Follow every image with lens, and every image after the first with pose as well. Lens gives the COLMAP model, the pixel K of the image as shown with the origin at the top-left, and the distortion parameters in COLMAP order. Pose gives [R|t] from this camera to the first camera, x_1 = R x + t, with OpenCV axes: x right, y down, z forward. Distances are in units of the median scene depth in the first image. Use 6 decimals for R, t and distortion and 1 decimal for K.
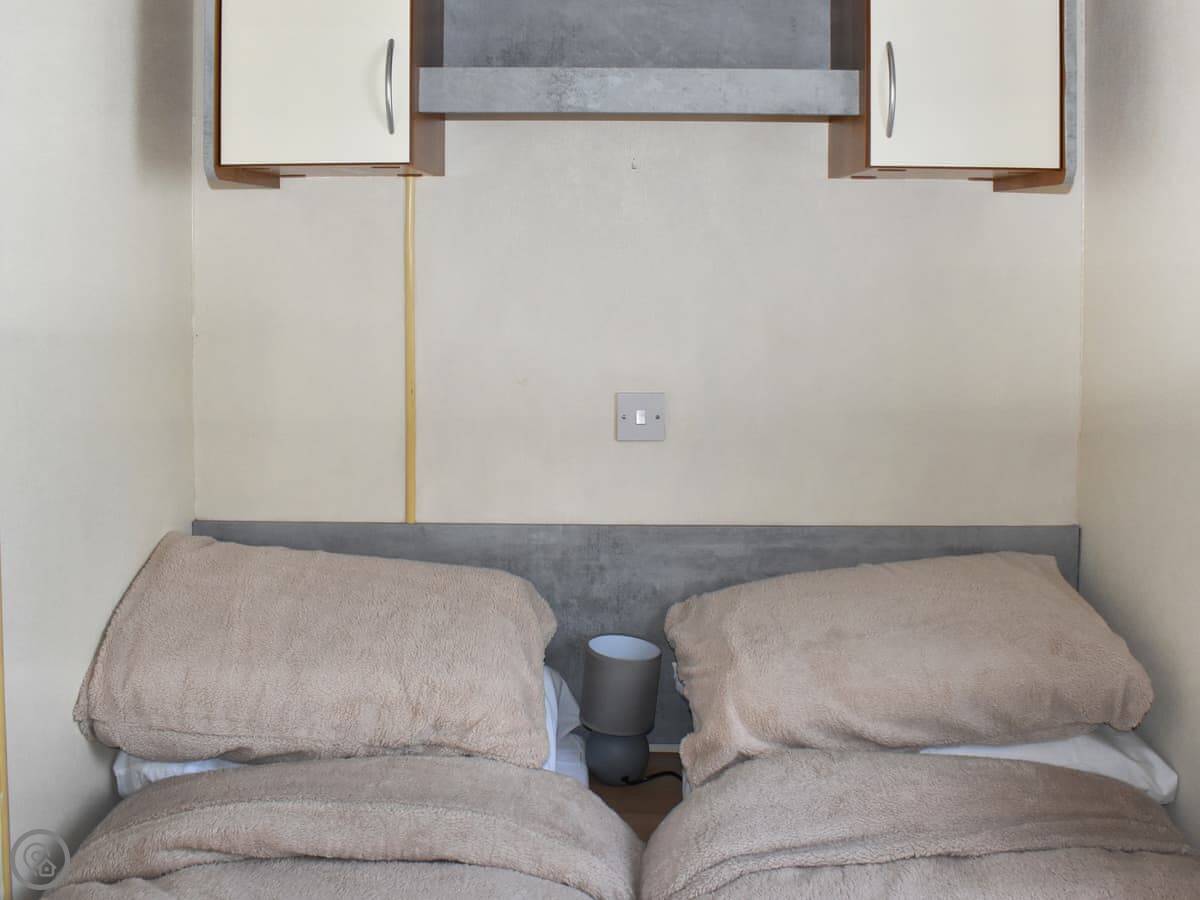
lens RADIAL K [[1388.4, 0, 600.3], [0, 1388.4, 456.4], [0, 0, 1]] dist [-0.130165, 0.000000]
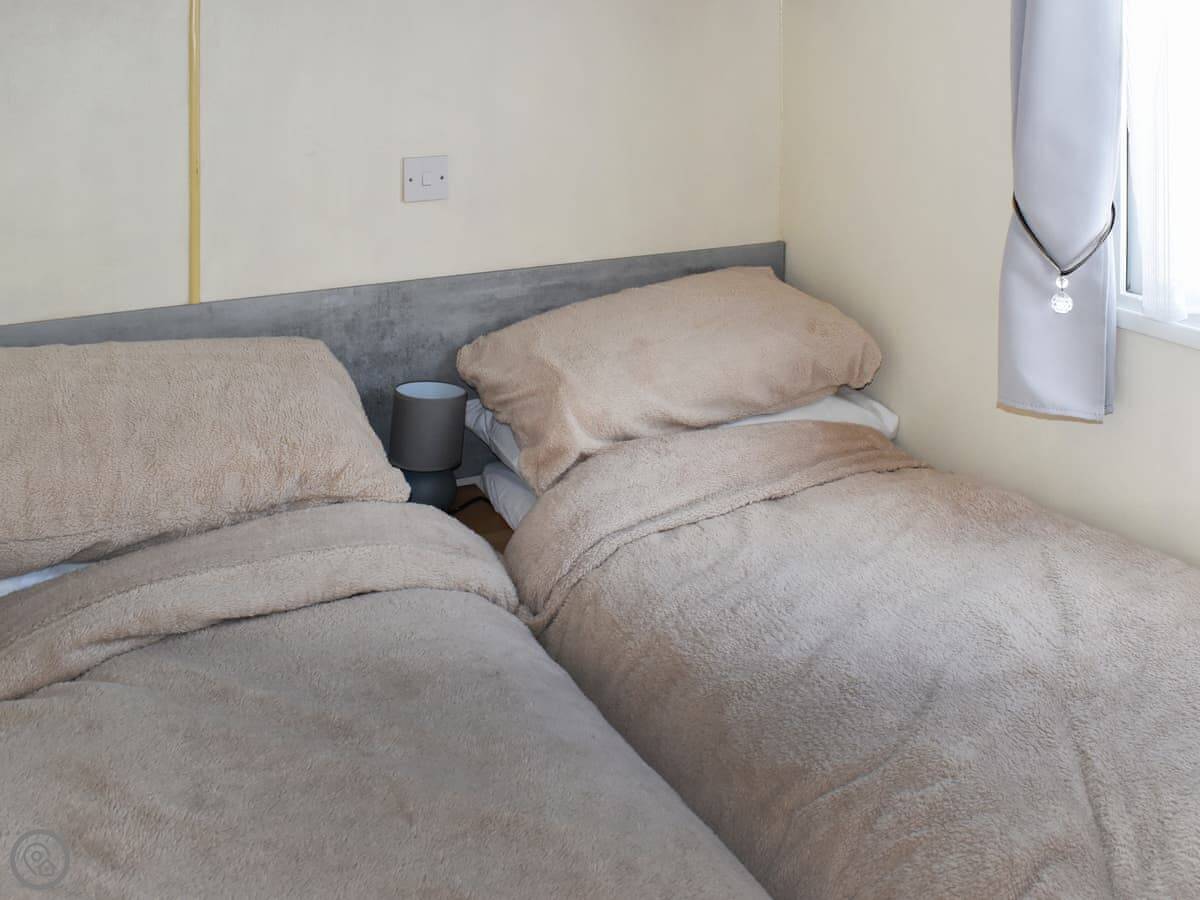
lens RADIAL K [[1388.4, 0, 602.5], [0, 1388.4, 446.5], [0, 0, 1]] dist [-0.130165, 0.000000]
pose [[0.846453, -0.148088, 0.511456, -0.474434], [0.094747, 0.987107, 0.129004, 0.057932], [-0.523966, -0.060737, 0.849571, -0.009436]]
